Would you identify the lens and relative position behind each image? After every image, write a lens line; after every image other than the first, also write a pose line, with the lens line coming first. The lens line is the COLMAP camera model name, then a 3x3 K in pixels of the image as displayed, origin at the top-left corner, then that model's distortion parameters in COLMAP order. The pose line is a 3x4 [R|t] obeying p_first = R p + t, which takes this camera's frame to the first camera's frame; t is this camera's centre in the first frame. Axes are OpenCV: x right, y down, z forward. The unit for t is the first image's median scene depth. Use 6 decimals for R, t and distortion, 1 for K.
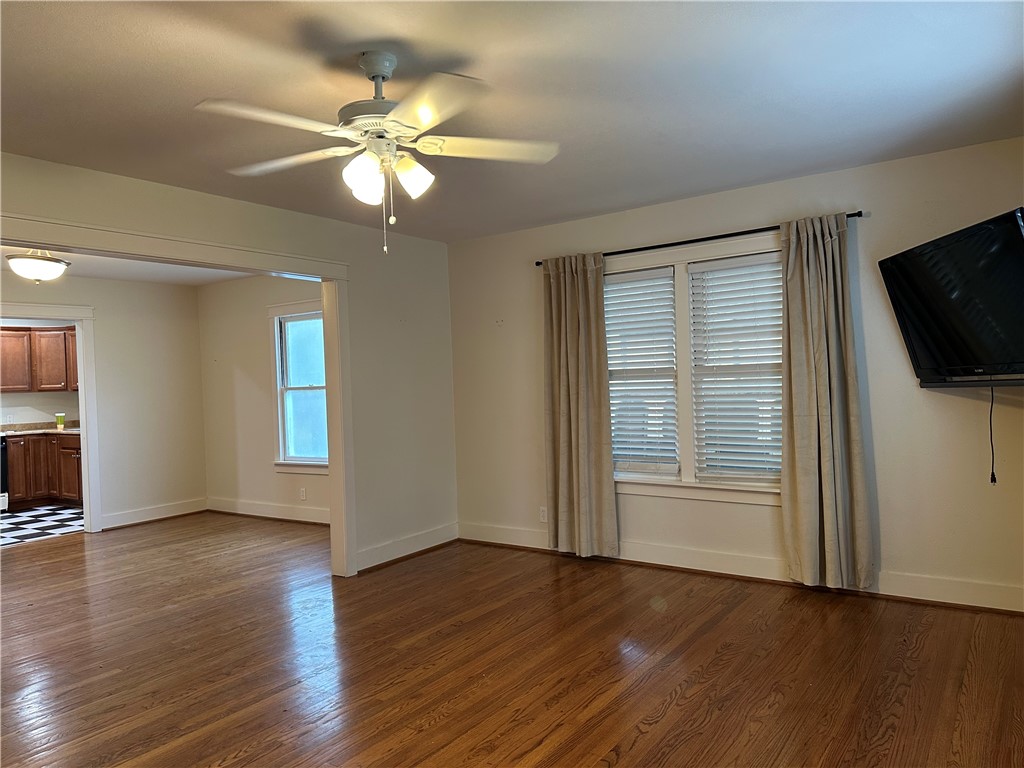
lens RADIAL K [[714.2, 0, 509.6], [0, 714.2, 385.5], [0, 0, 1]] dist [0.064364, -0.080583]
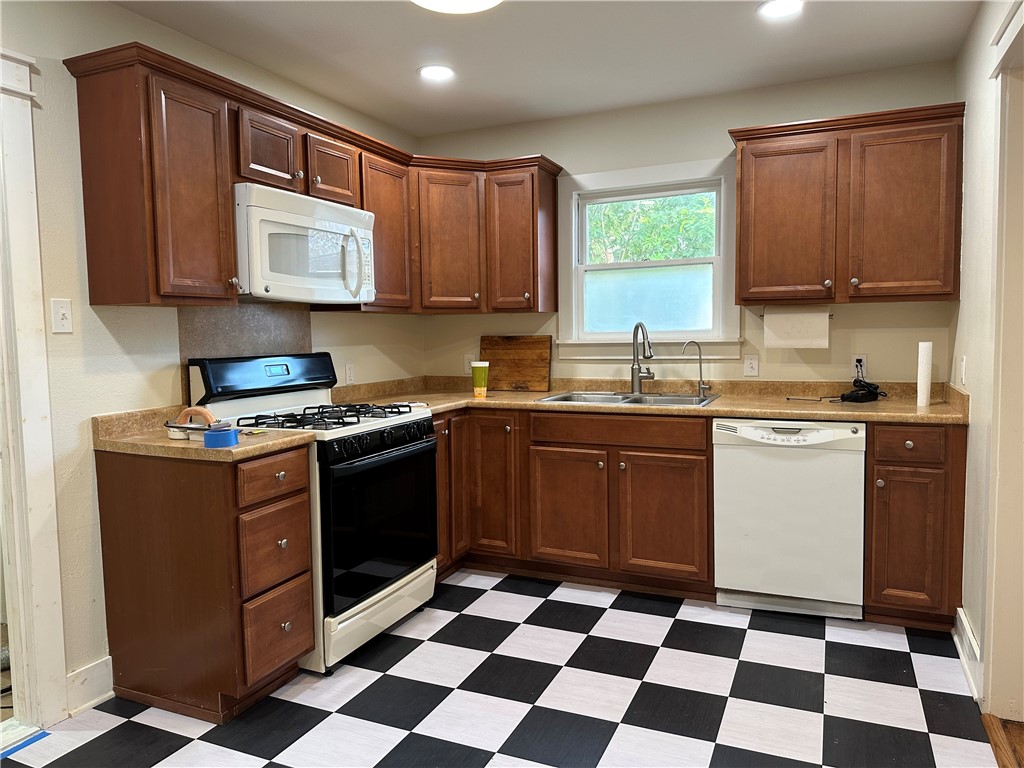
lens RADIAL K [[714.2, 0, 509.4], [0, 714.2, 383.6], [0, 0, 1]] dist [0.064364, -0.080583]
pose [[0.982865, 0.007908, 0.184156, -0.716779], [-0.018452, 0.998282, 0.055608, 0.028977], [-0.183400, -0.058053, 0.981323, 0.596465]]
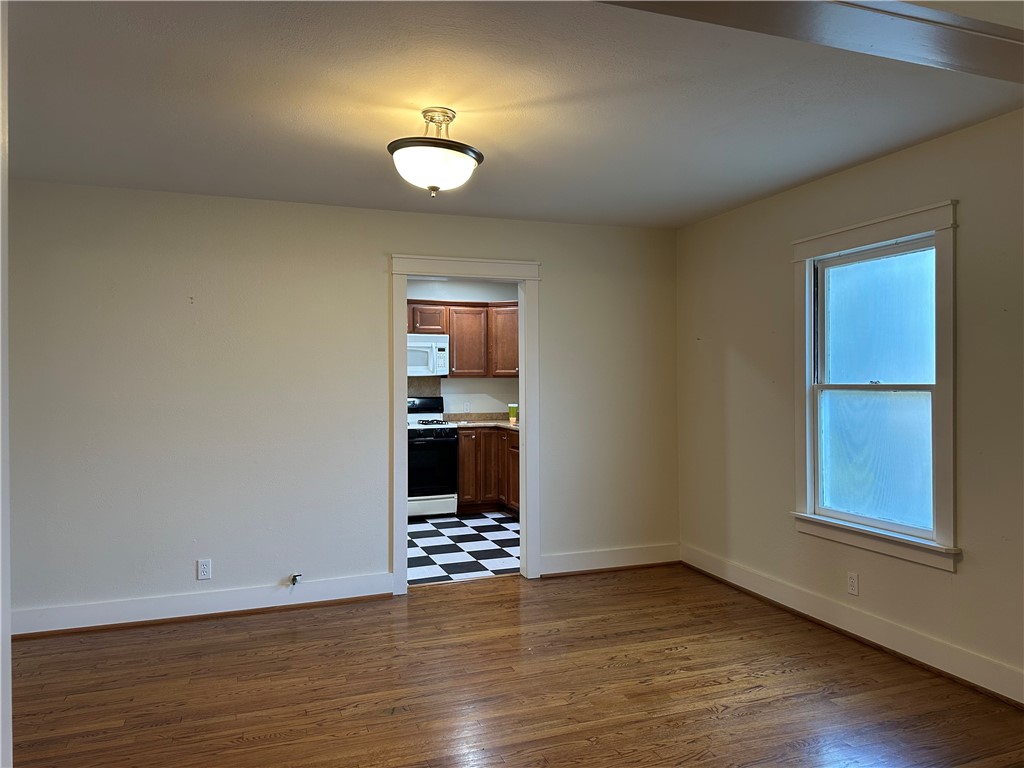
lens RADIAL K [[714.2, 0, 517.1], [0, 714.2, 377.8], [0, 0, 1]] dist [0.064364, -0.080583]
pose [[0.826567, 0.030552, -0.562009, -0.157407], [-0.028643, 0.999515, 0.012210, -0.002075], [0.562109, 0.006005, 0.827041, 0.328641]]
